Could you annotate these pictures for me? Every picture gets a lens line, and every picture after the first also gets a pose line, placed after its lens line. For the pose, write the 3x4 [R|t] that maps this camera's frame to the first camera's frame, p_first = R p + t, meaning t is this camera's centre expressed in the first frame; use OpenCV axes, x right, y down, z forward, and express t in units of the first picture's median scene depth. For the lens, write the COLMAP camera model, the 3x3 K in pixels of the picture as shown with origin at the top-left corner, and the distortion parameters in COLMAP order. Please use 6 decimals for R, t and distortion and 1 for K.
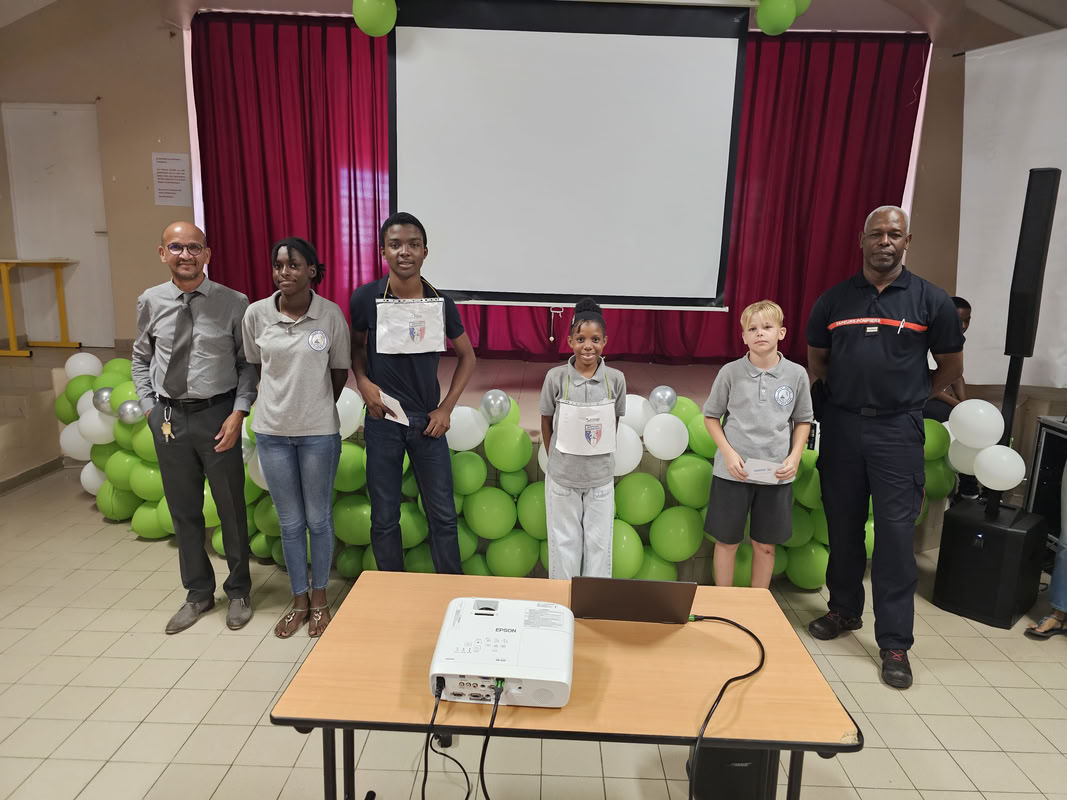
lens RADIAL K [[703.3, 0, 533.5], [0, 703.3, 400.0], [0, 0, 1]] dist [0.059270, -0.048650]
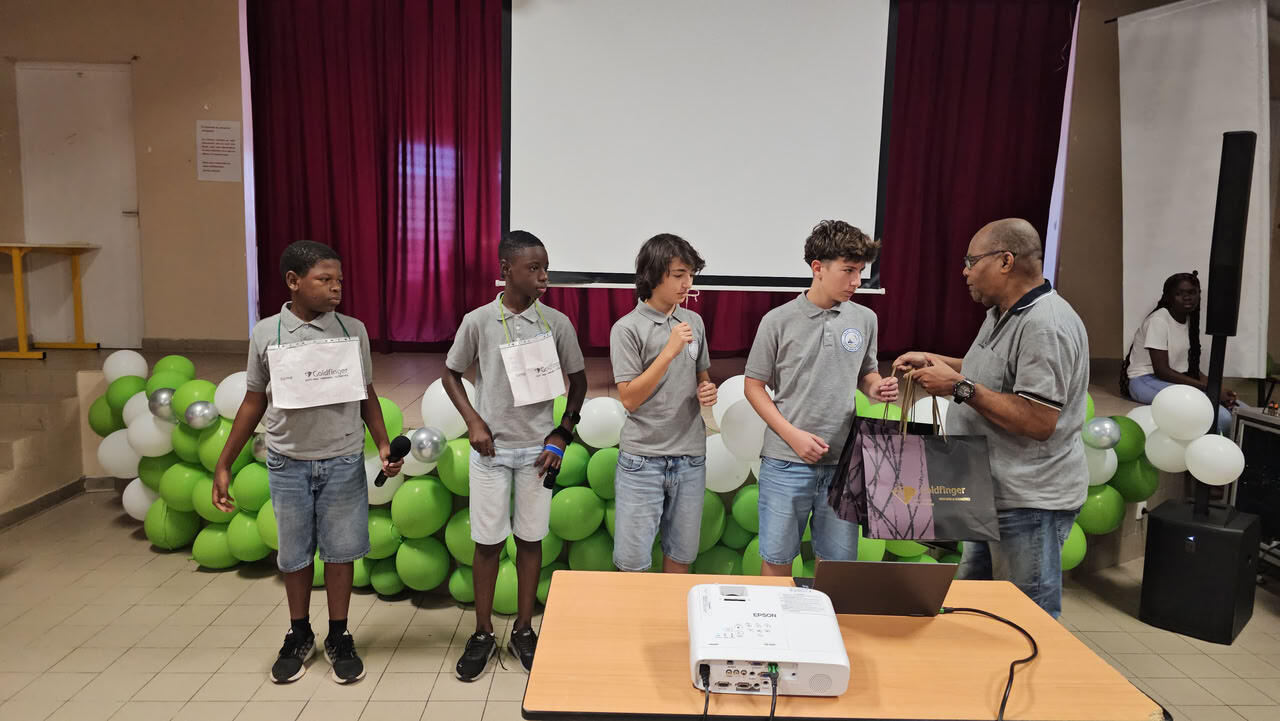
lens RADIAL K [[843.1, 0, 629.6], [0, 843.1, 360.1], [0, 0, 1]] dist [0.071885, -0.068618]
pose [[0.998729, -0.010835, 0.049226, -0.101240], [0.014349, 0.997330, -0.071596, 0.030099], [-0.048319, 0.072212, 0.996218, -0.035599]]
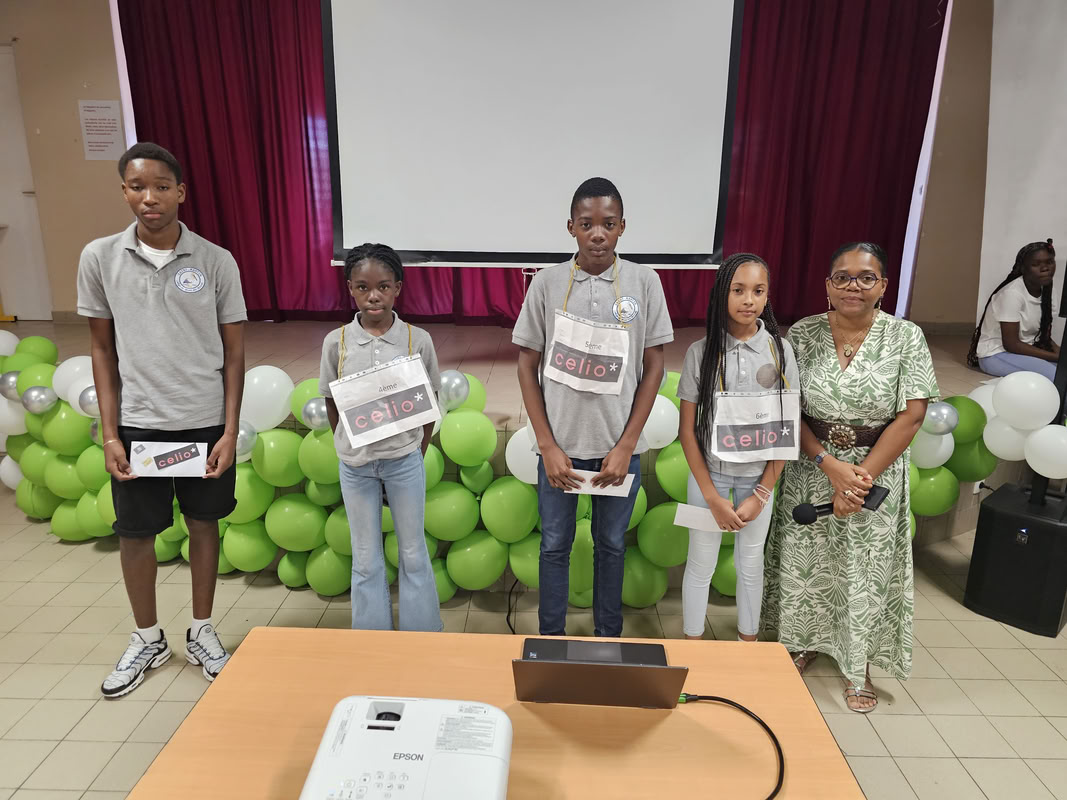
lens RADIAL K [[705.0, 0, 527.1], [0, 705.0, 403.7], [0, 0, 1]] dist [0.047078, -0.039600]
pose [[0.999814, -0.018386, -0.005871, 0.033487], [0.018724, 0.997786, 0.063819, -0.022048], [0.004685, -0.063917, 0.997944, 0.130568]]
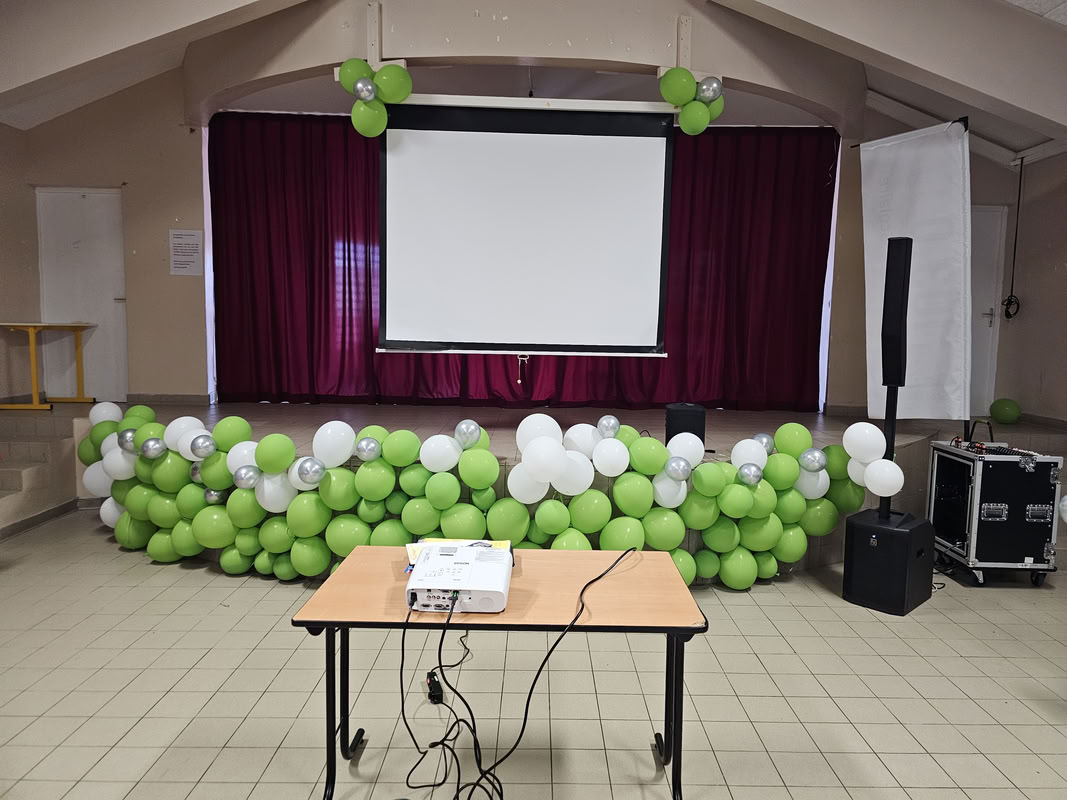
lens RADIAL K [[702.4, 0, 543.3], [0, 702.4, 392.3], [0, 0, 1]] dist [0.054026, -0.042741]
pose [[0.999502, -0.013758, 0.028382, 0.033735], [0.016613, 0.994548, -0.102944, 0.053228], [-0.026811, 0.103364, 0.994282, -0.161440]]
